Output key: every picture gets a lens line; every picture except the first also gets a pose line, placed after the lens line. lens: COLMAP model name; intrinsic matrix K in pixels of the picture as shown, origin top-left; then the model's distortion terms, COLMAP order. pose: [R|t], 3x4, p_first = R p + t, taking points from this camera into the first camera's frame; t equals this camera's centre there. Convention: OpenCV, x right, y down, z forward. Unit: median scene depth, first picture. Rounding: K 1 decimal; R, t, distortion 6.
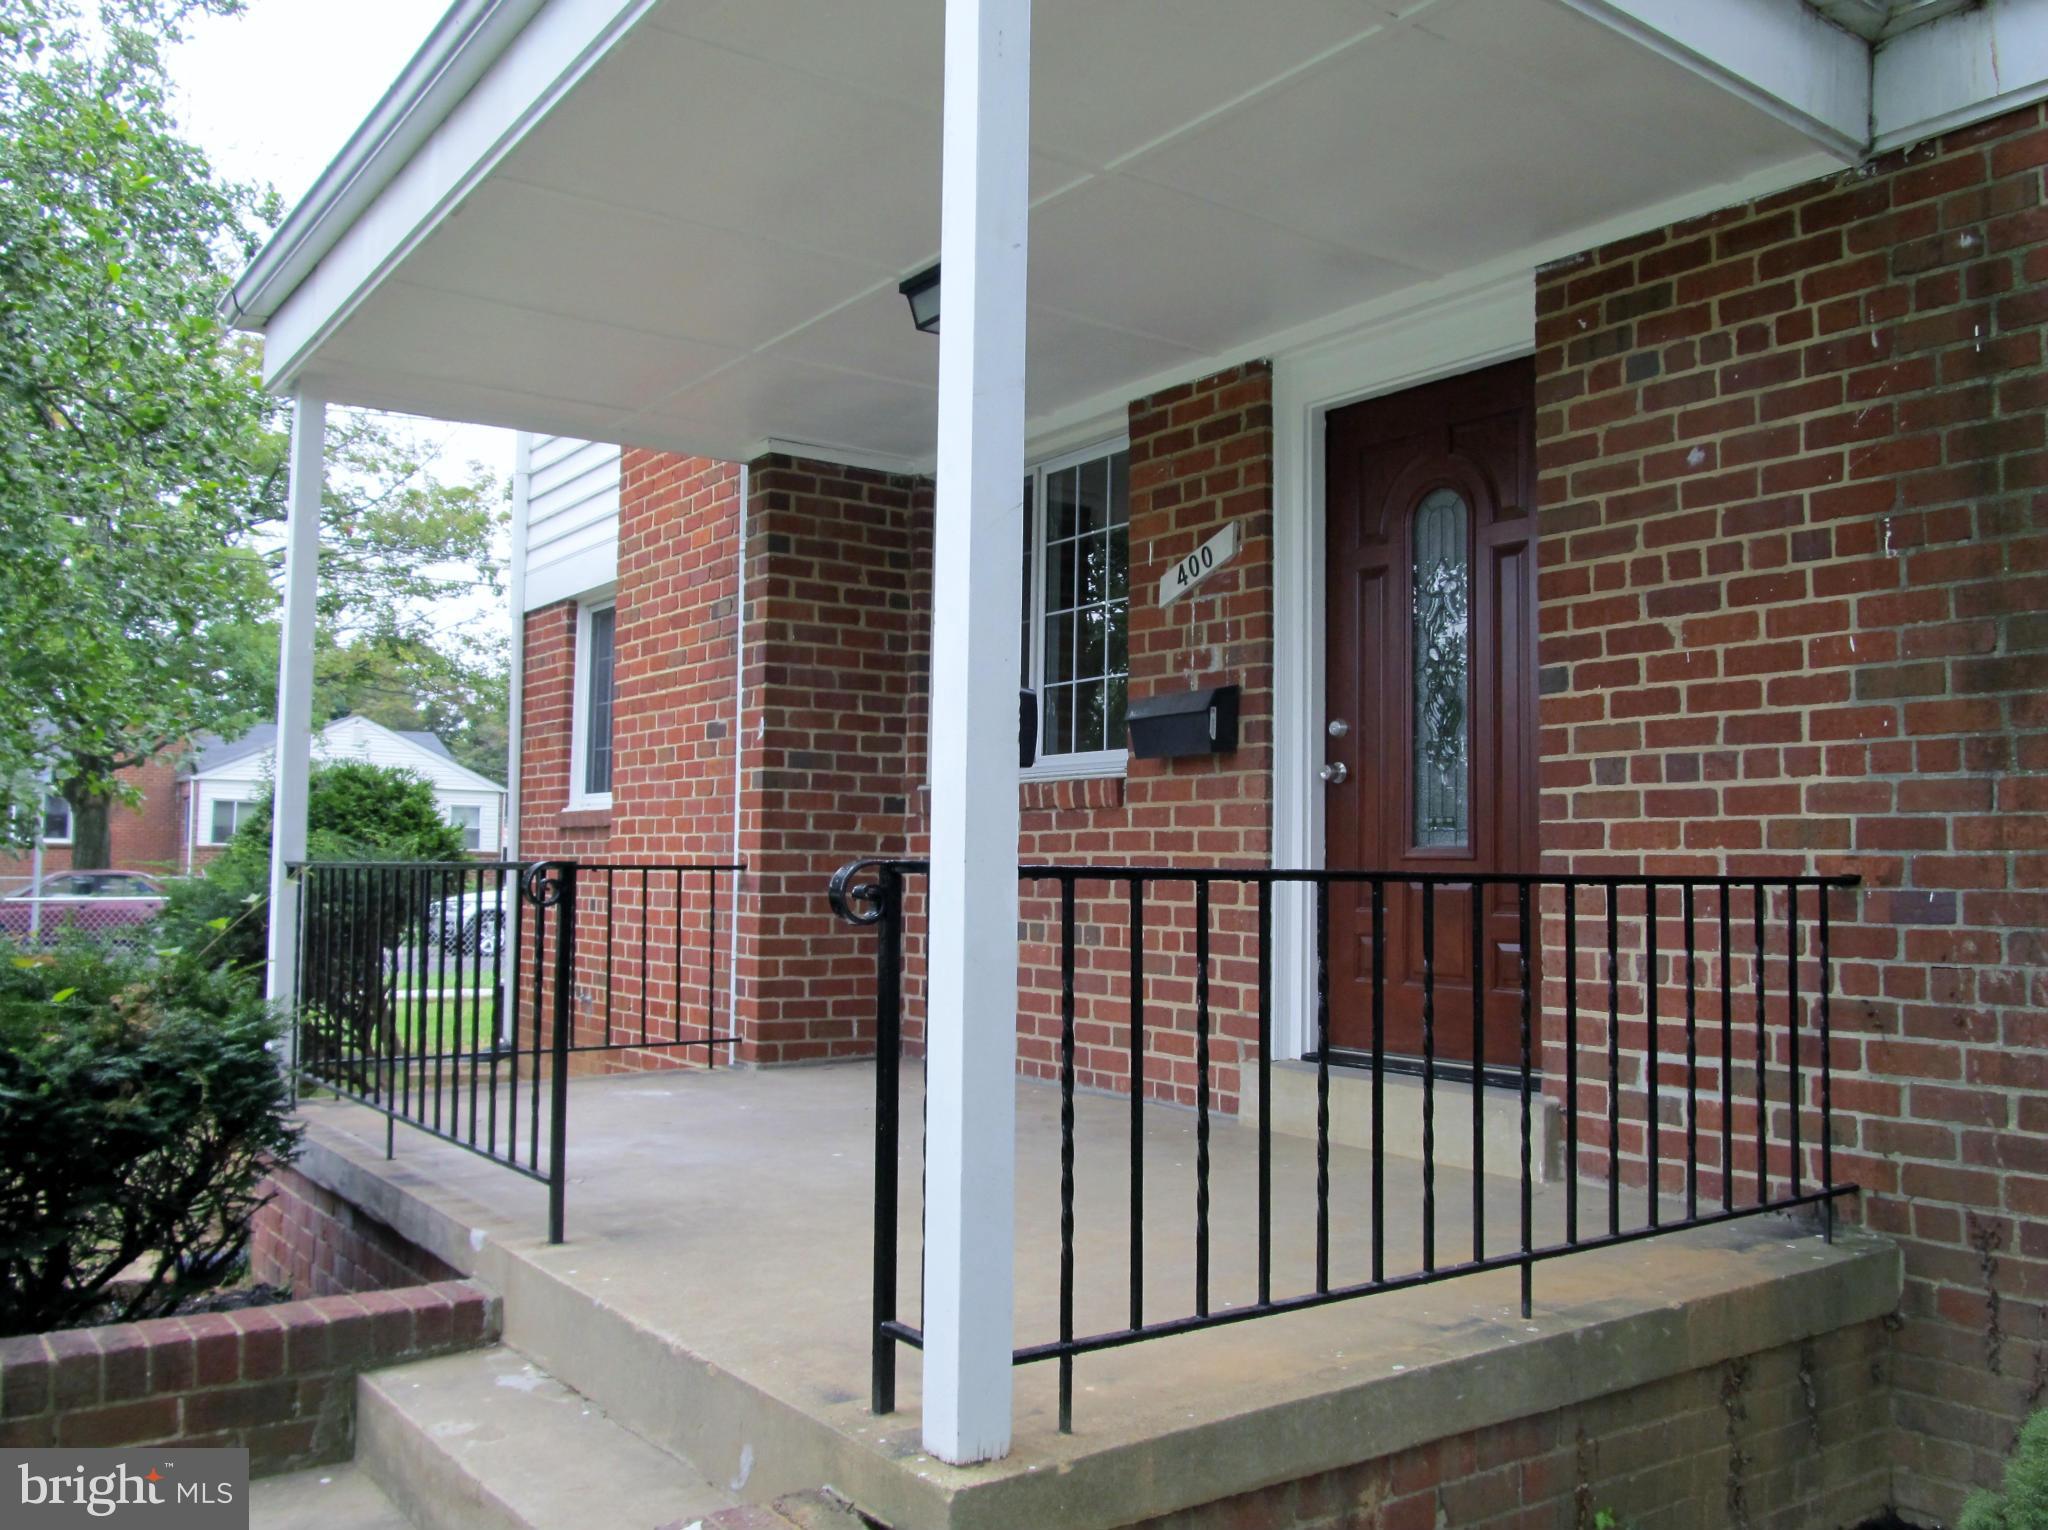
lens RADIAL K [[1710.3, 0, 1029.0], [0, 1710.3, 771.8], [0, 0, 1]] dist [-0.053742, 0.035553]
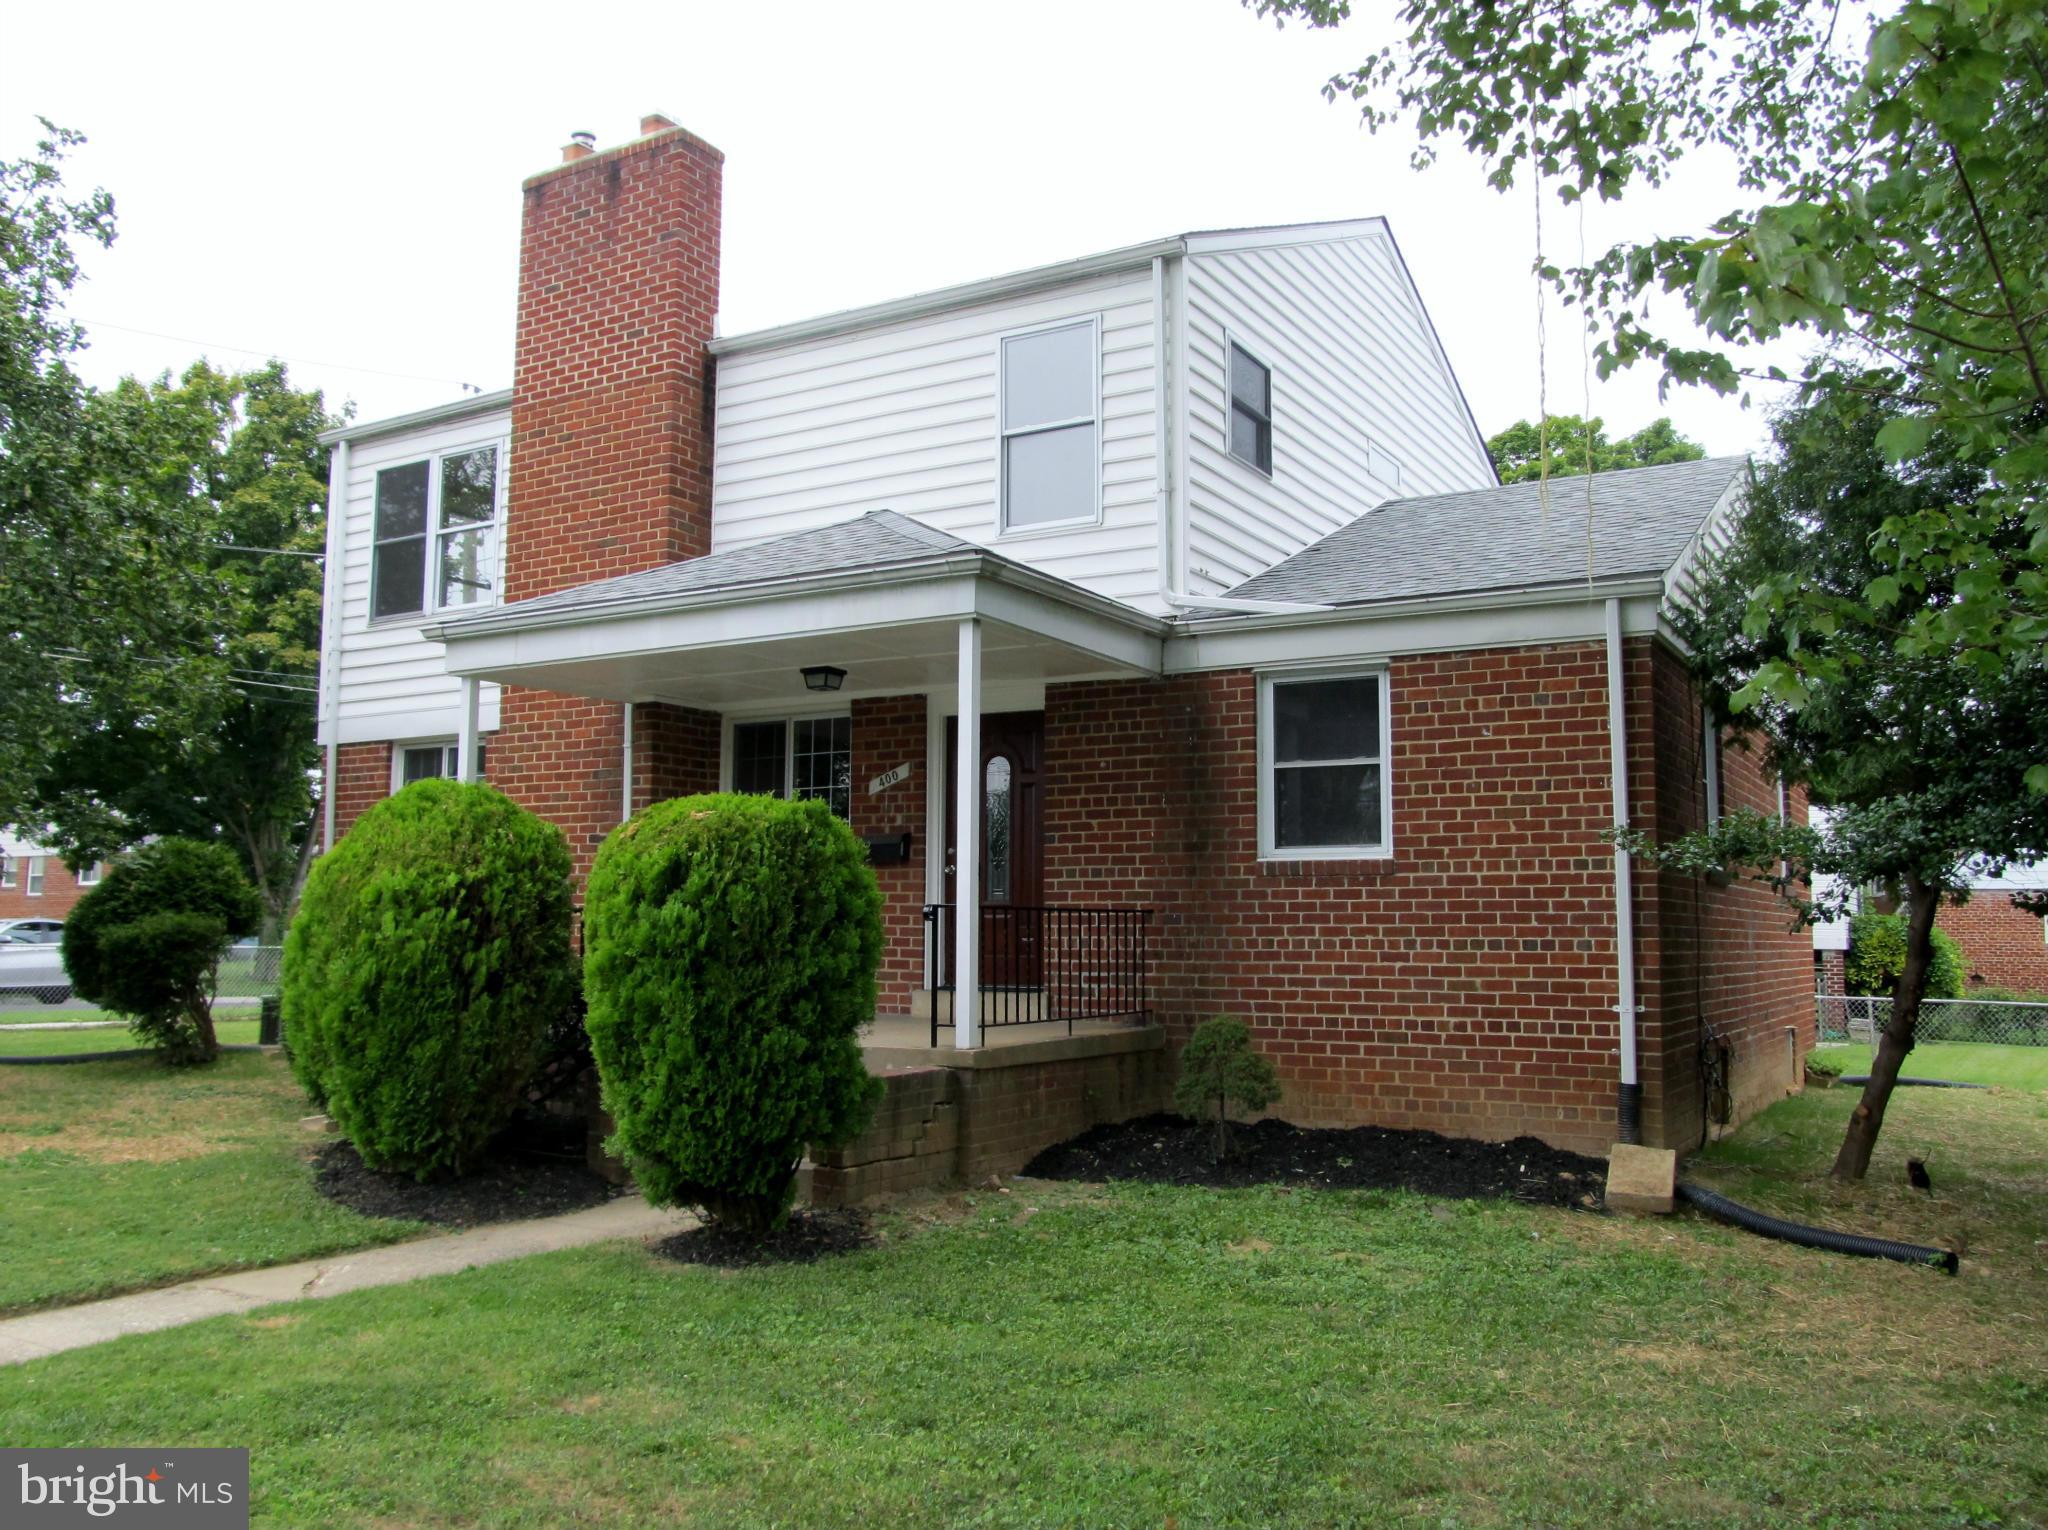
lens RADIAL K [[1710.3, 0, 1021.0], [0, 1710.3, 762.7], [0, 0, 1]] dist [-0.053742, 0.035553]
pose [[0.913564, 0.036385, 0.405065, -0.879580], [-0.019845, 0.998792, -0.044961, -0.054284], [-0.406211, 0.033036, 0.913182, -1.541528]]
